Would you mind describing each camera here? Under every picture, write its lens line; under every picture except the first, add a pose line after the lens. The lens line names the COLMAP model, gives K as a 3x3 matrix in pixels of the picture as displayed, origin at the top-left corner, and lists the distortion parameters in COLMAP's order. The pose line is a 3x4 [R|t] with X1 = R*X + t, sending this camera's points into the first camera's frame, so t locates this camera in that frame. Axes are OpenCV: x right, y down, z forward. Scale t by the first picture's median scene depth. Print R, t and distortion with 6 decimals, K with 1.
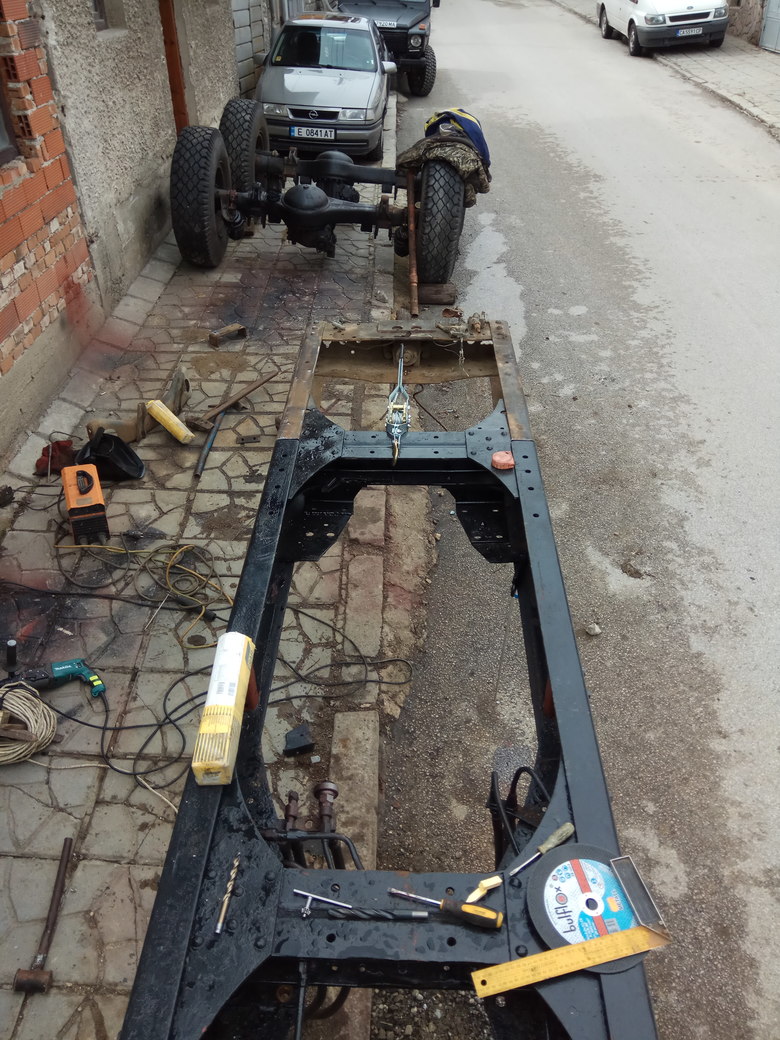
lens RADIAL K [[800.4, 0, 388.6], [0, 800.4, 517.3], [0, 0, 1]] dist [0.088752, -0.131336]
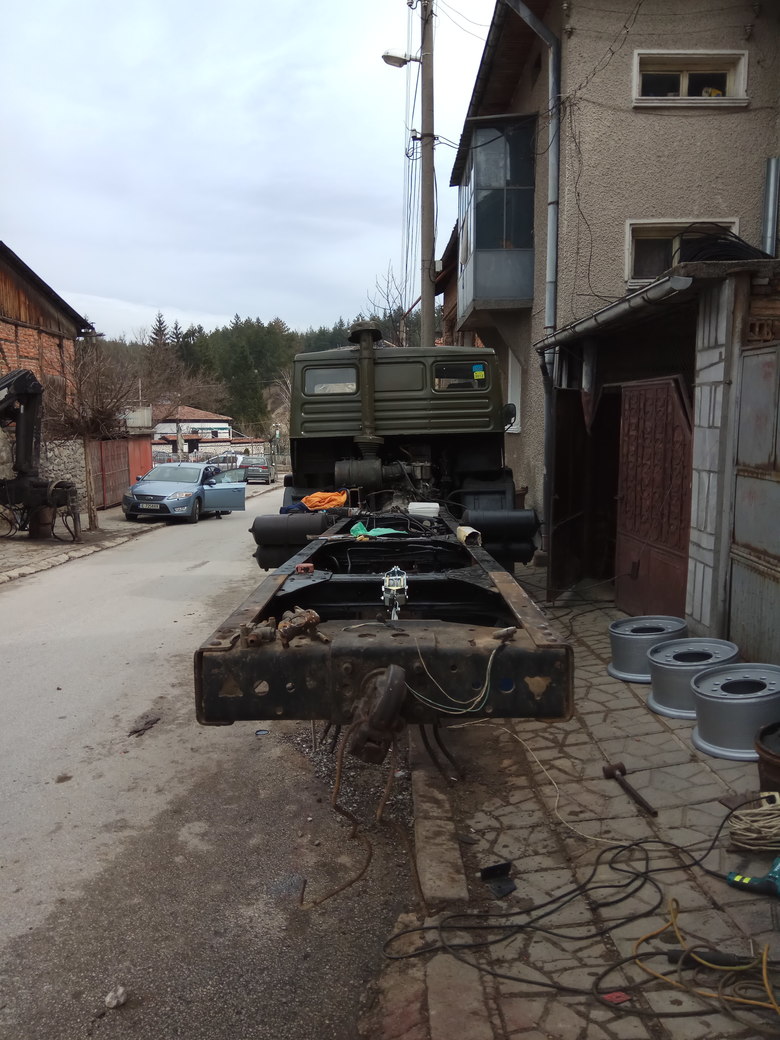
lens RADIAL K [[800.4, 0, 388.9], [0, 800.4, 517.4], [0, 0, 1]] dist [0.088752, -0.131336]
pose [[-0.999530, 0.028099, -0.012236, 0.020025], [0.012854, 0.746779, 0.664948, -0.594101], [0.027822, 0.664479, -0.746789, 1.203442]]
